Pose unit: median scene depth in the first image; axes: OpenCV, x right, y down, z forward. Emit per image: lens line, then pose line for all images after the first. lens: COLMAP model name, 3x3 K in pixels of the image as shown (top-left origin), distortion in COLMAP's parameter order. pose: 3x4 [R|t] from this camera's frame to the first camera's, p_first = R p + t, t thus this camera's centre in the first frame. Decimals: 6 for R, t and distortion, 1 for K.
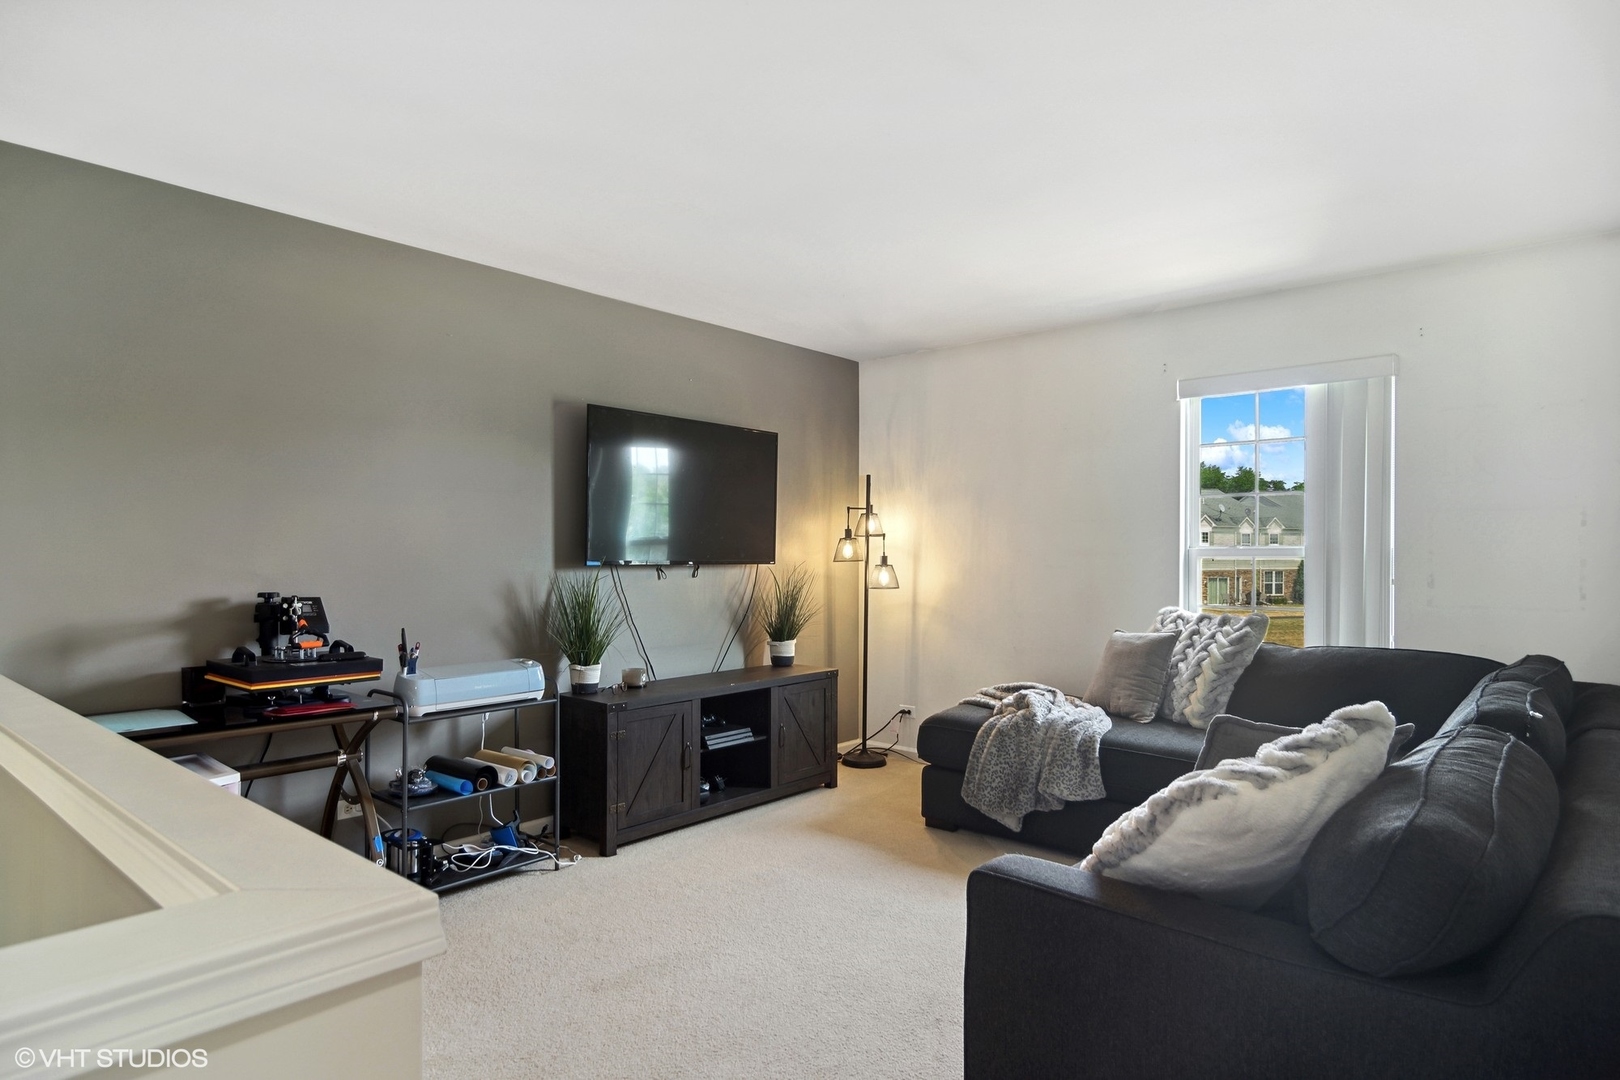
lens RADIAL K [[901.0, 0, 816.1], [0, 901.0, 513.2], [0, 0, 1]] dist [0.000394, 0.001132]
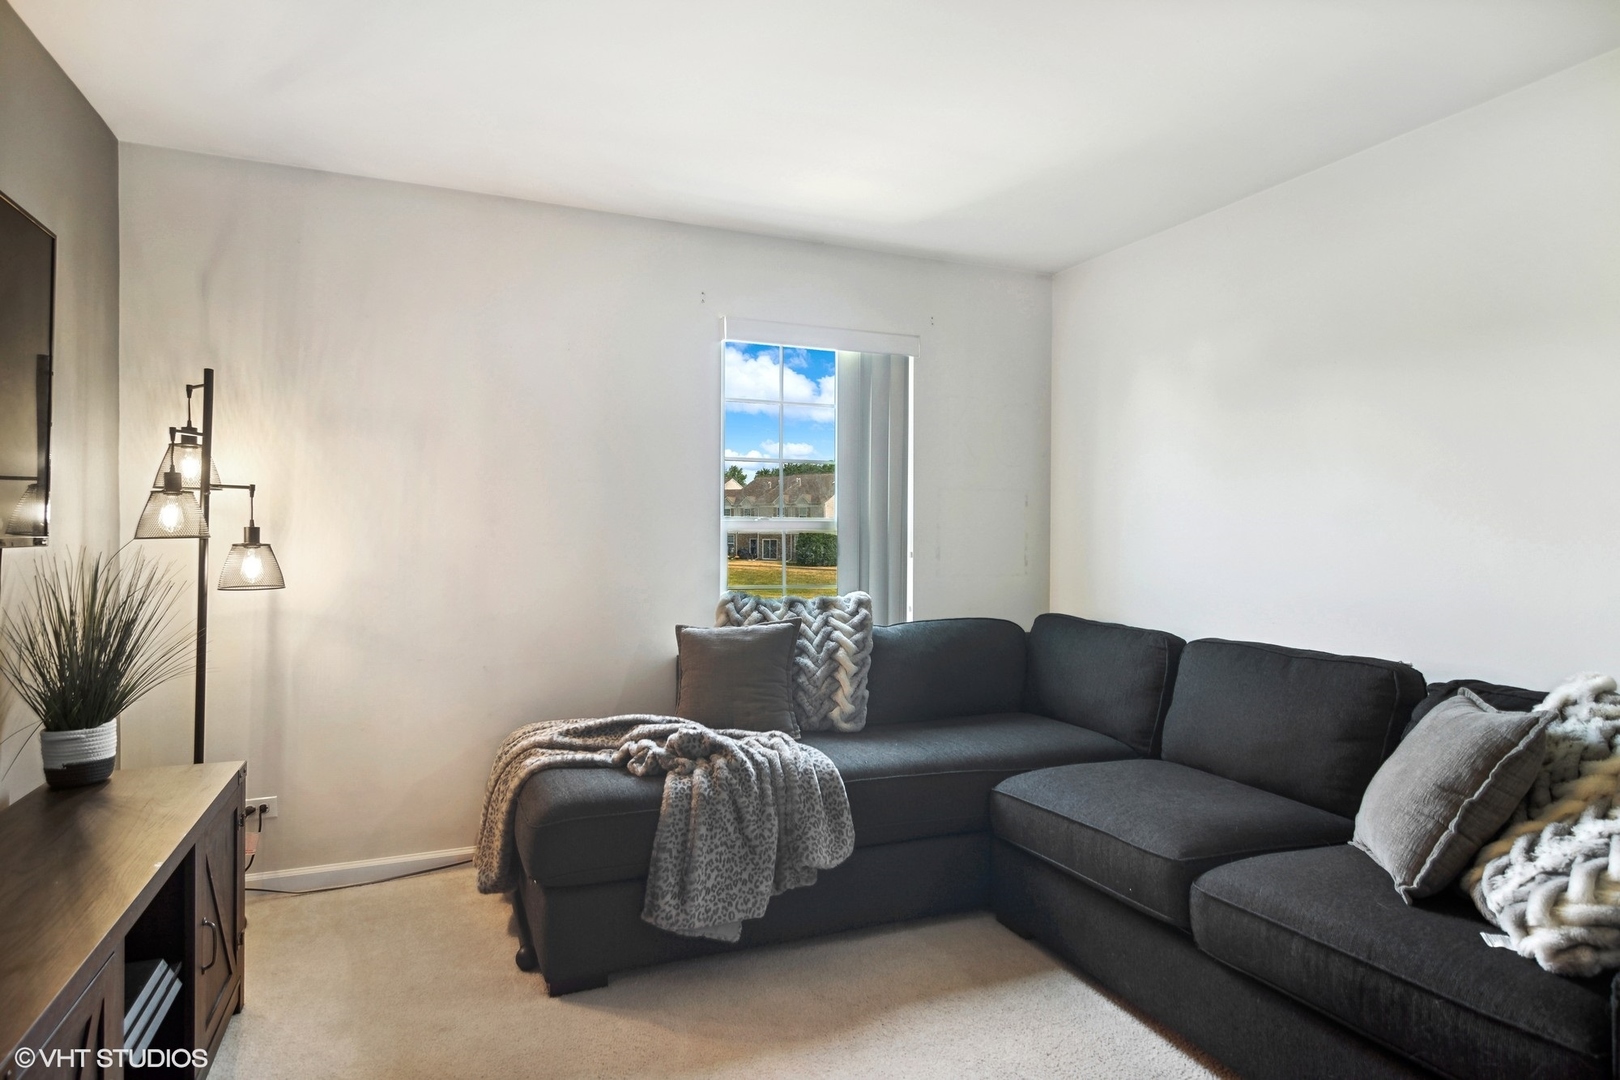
lens RADIAL K [[901.0, 0, 816.1], [0, 901.0, 513.2], [0, 0, 1]] dist [0.000394, 0.001132]
pose [[0.438234, 0.015445, 0.898728, -0.304179], [-0.048522, 0.998801, 0.006495, 0.023668], [-0.897550, -0.046454, 0.438458, 0.565395]]
